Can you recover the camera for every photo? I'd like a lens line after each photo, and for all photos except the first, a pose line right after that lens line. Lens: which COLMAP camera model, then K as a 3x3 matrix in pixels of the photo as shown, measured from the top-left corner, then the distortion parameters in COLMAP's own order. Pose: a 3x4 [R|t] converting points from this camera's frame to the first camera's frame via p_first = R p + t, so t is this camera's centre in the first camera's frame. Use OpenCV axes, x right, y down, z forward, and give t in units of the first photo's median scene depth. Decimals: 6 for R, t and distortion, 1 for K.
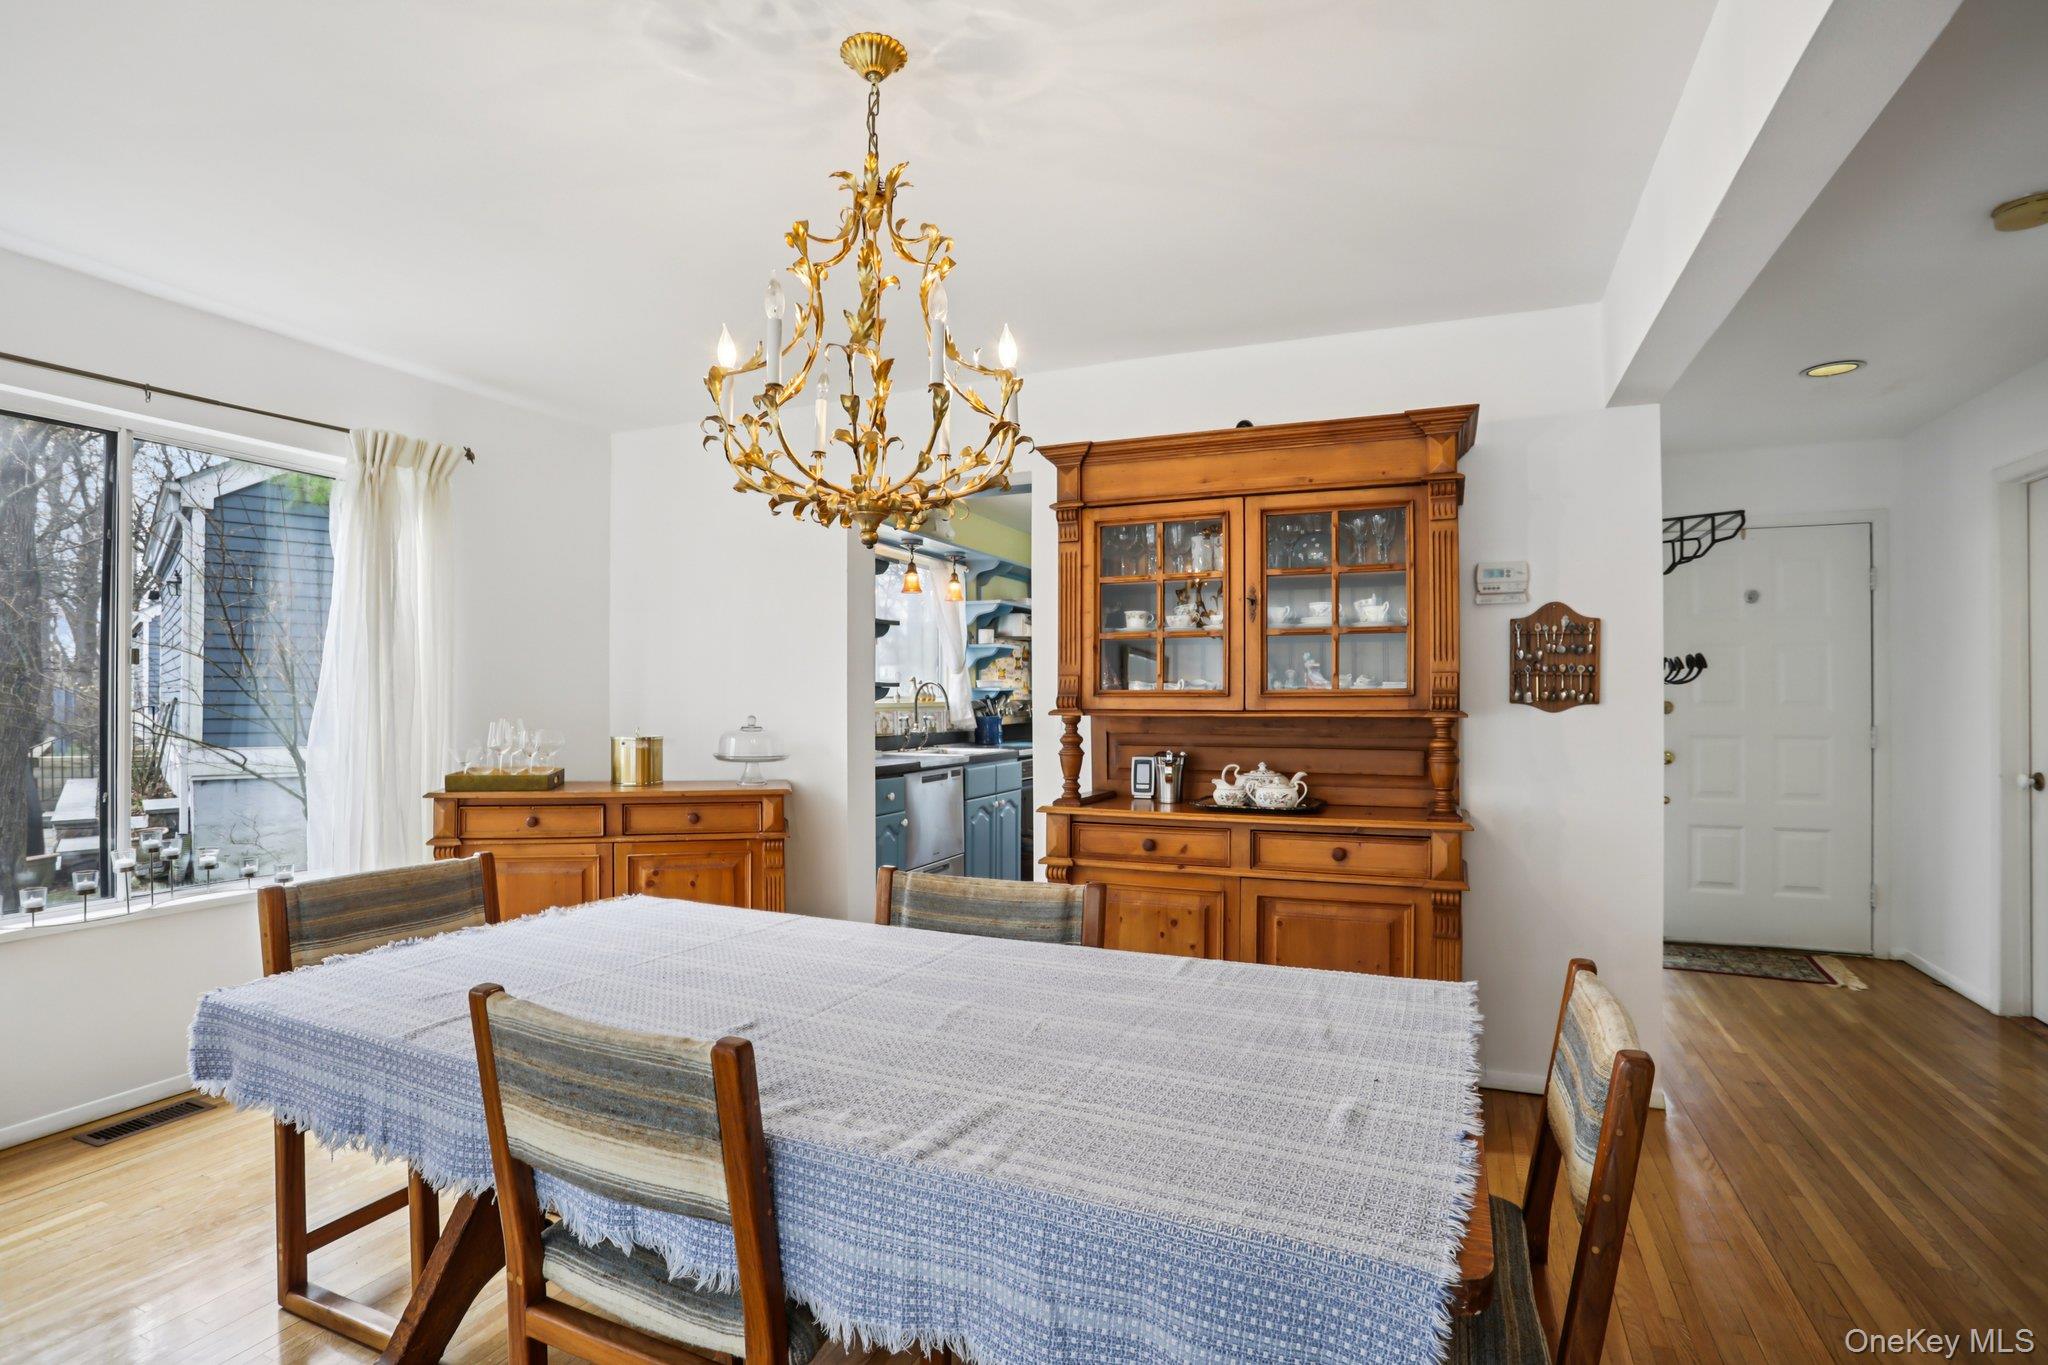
lens RADIAL K [[1012.4, 0, 1019.7], [0, 1012.4, 698.3], [0, 0, 1]] dist [-0.048989, 0.014384]
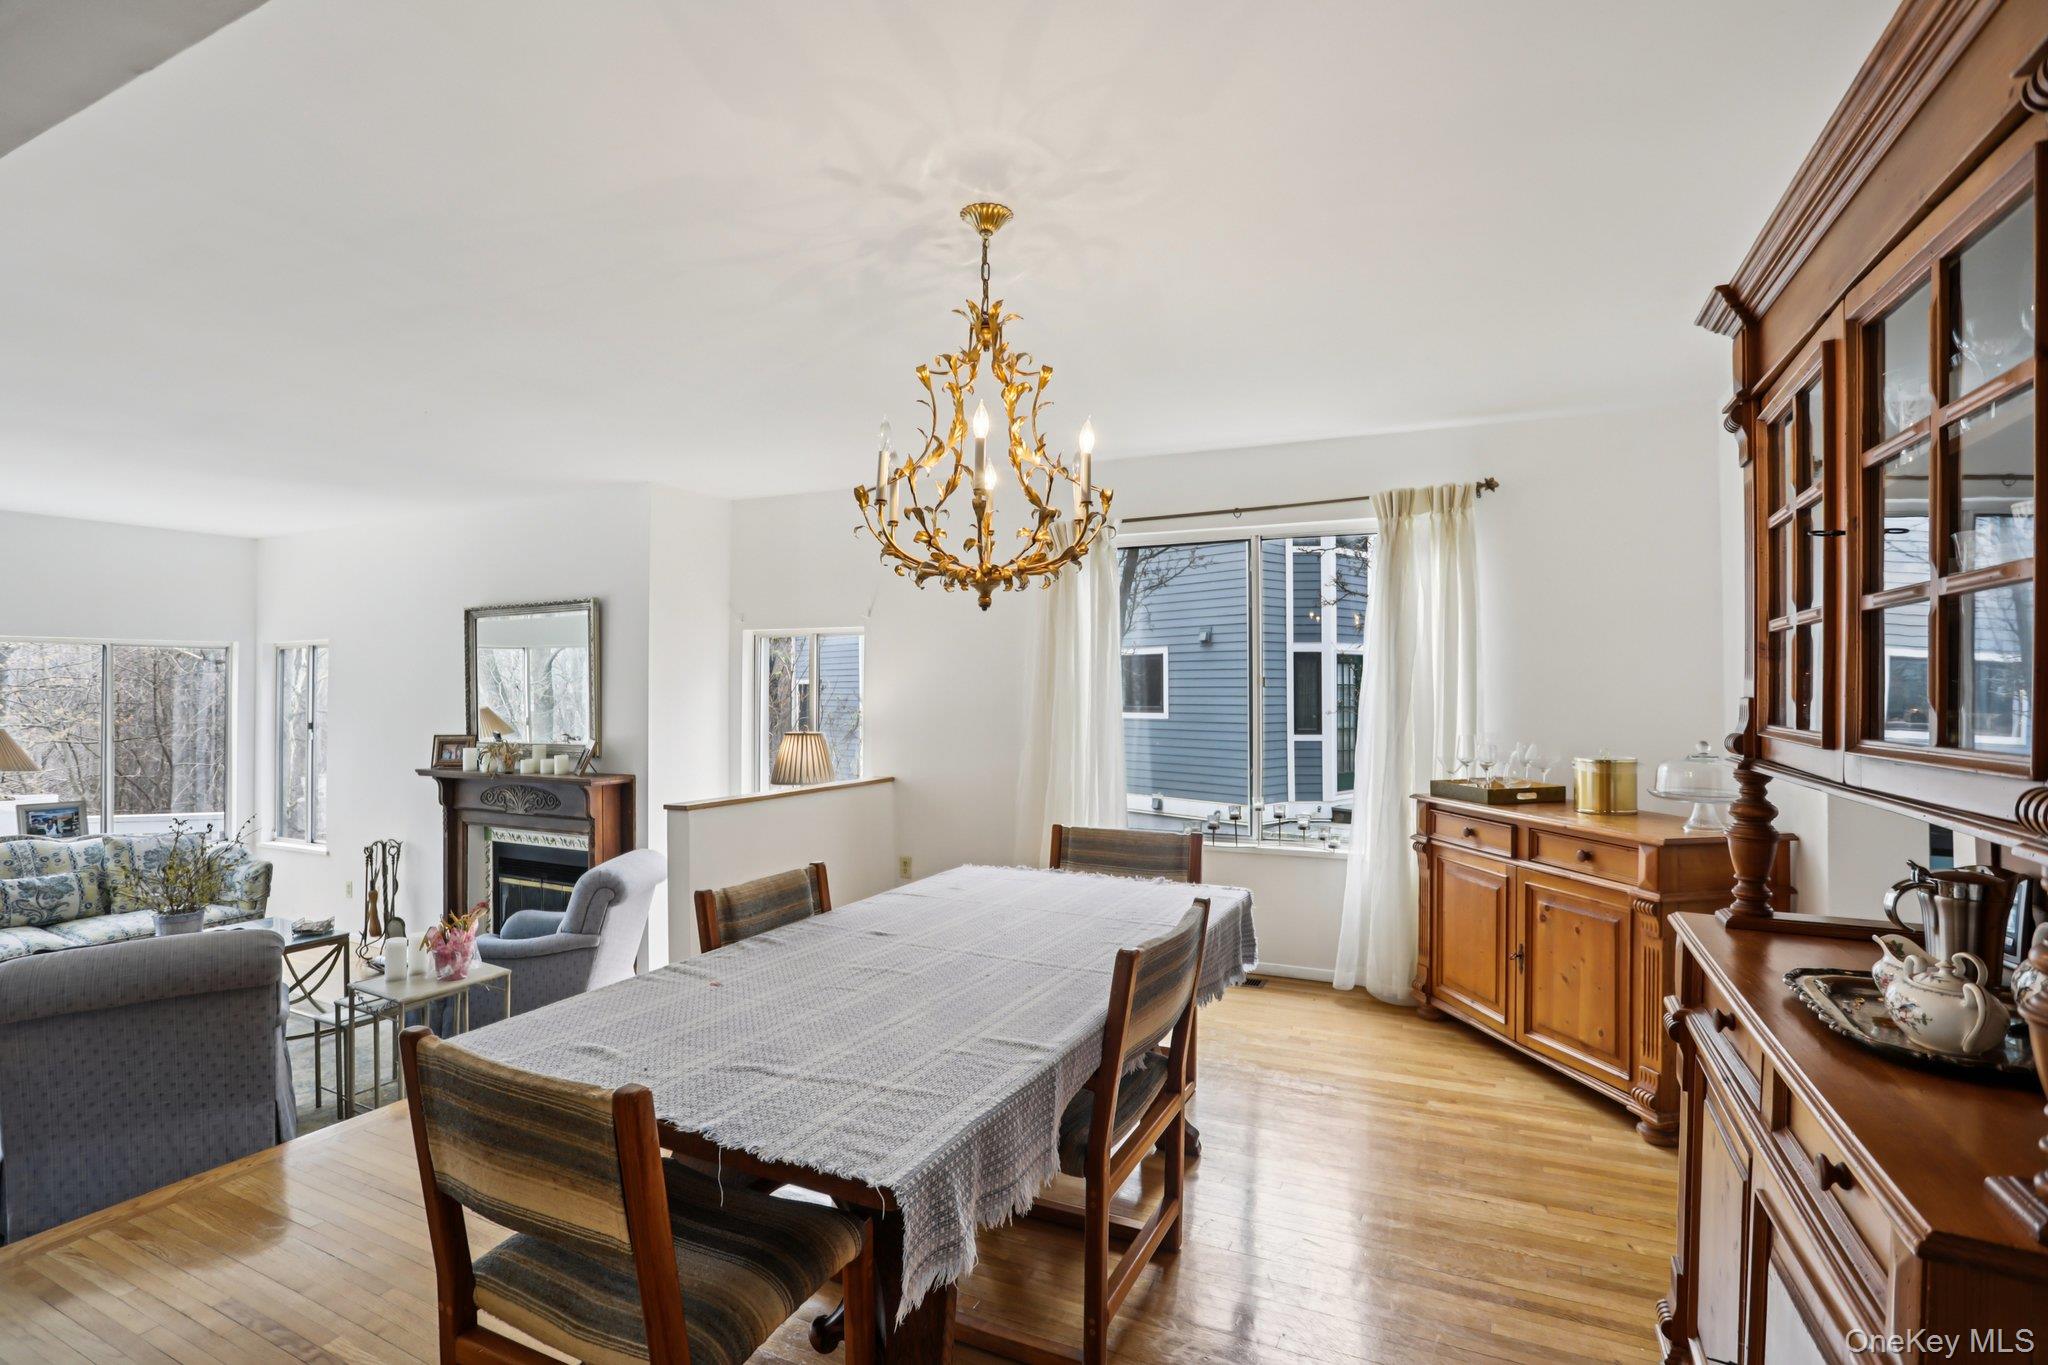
lens RADIAL K [[1012.4, 0, 995.3], [0, 1012.4, 671.1], [0, 0, 1]] dist [-0.048989, 0.014384]
pose [[-0.071597, -0.018109, -0.997269, 0.450699], [-0.001621, 0.999836, -0.018040, -0.018896], [0.997432, 0.000325, -0.071614, 0.448312]]
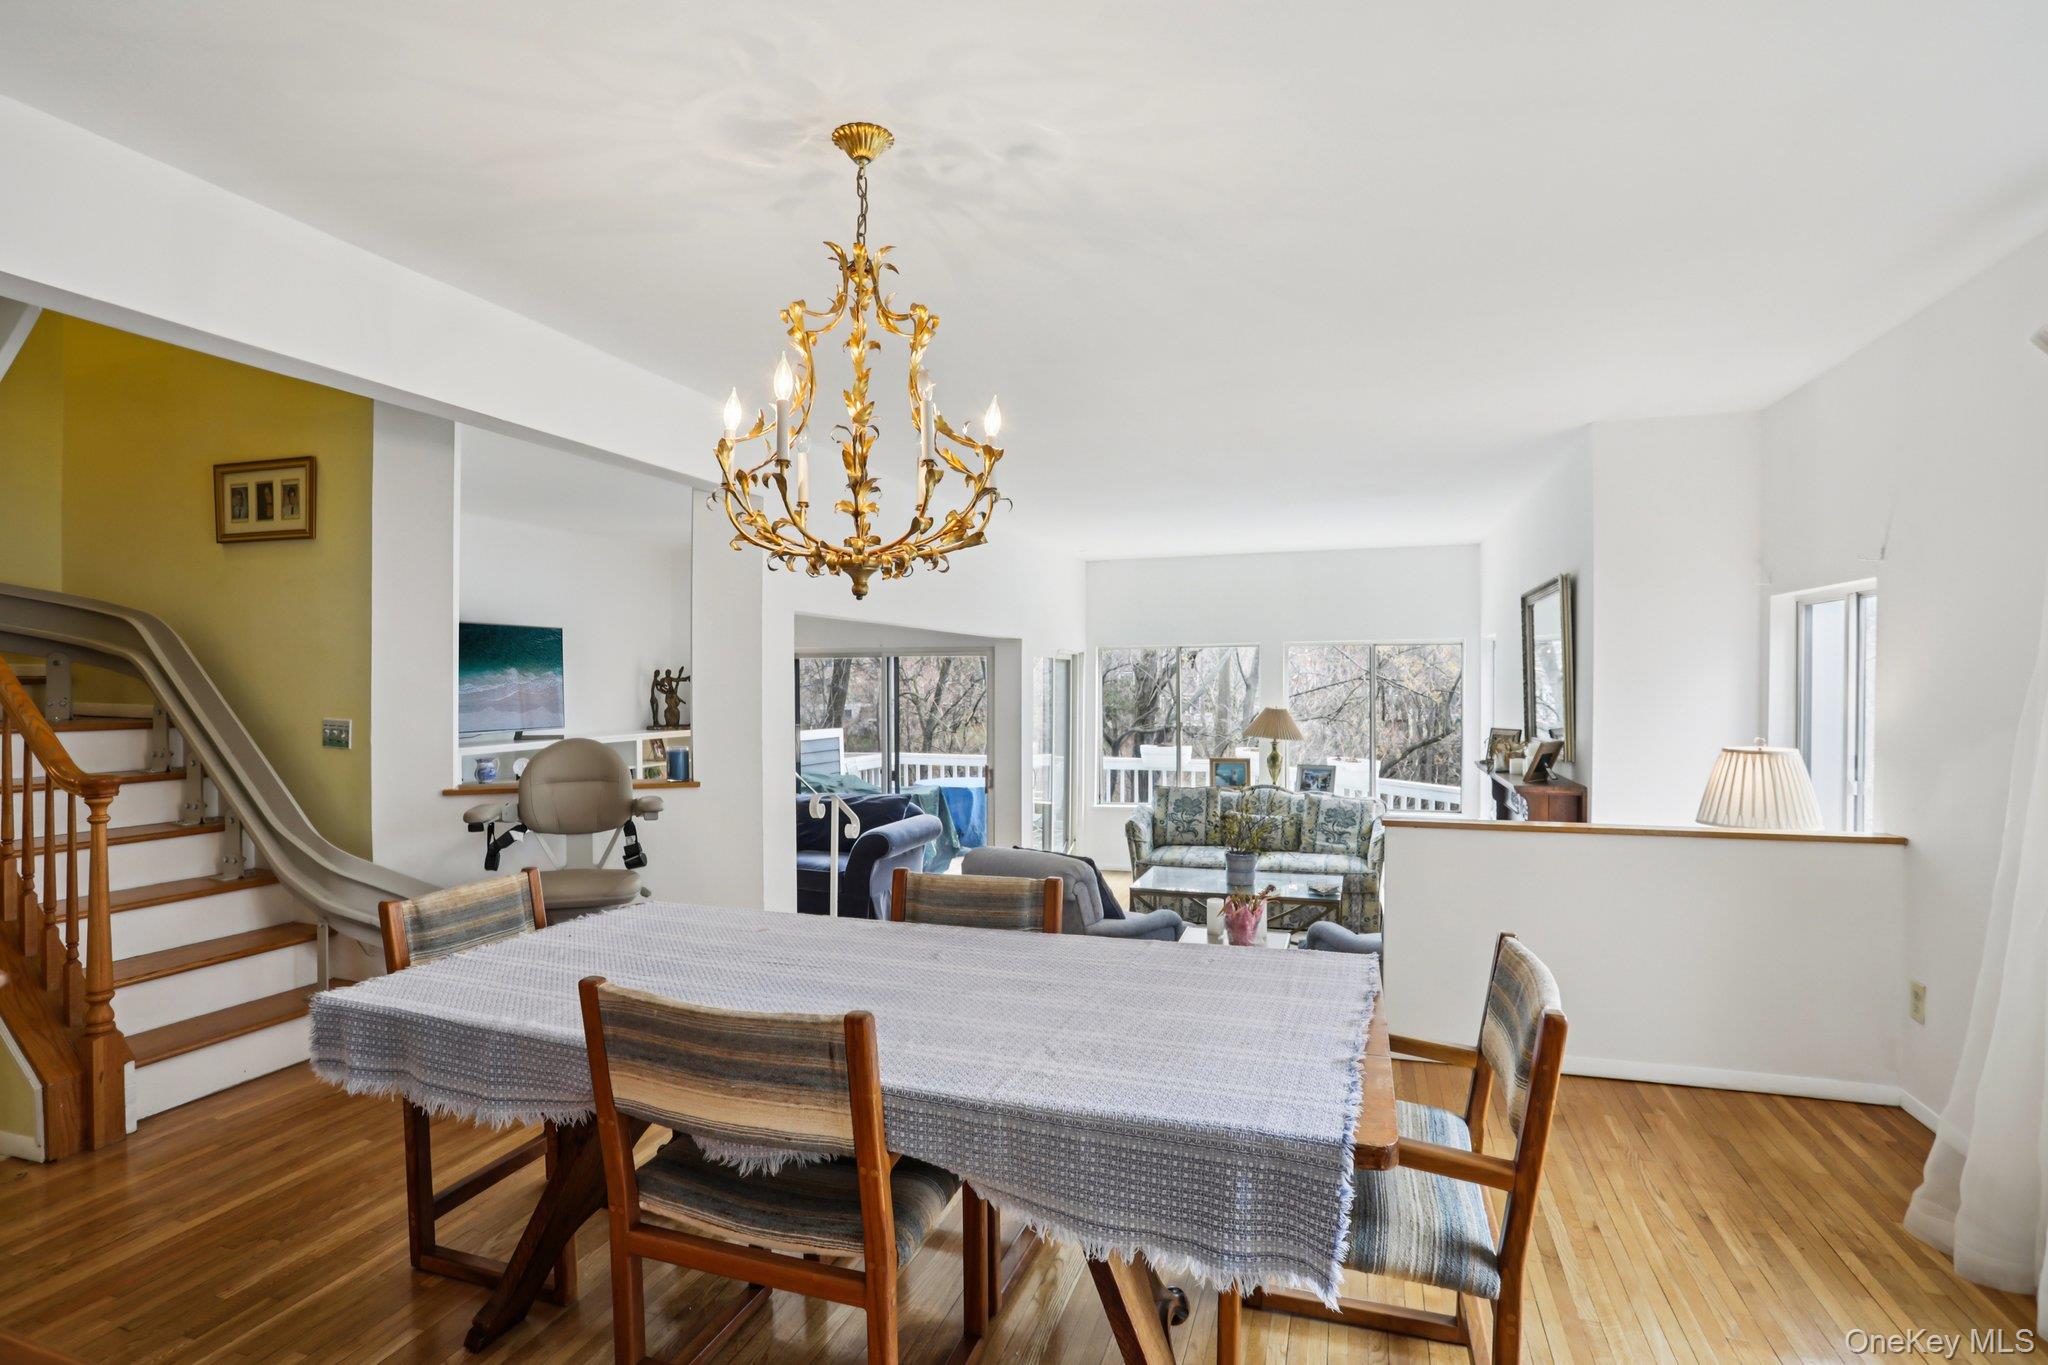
lens RADIAL K [[1012.4, 0, 1013.5], [0, 1012.4, 683.5], [0, 0, 1]] dist [-0.048989, 0.014384]
pose [[-0.996891, 0.003040, -0.078736, -0.090230], [0.002396, 0.999963, 0.008278, -0.025935], [0.078758, 0.008063, -0.996861, 0.853962]]
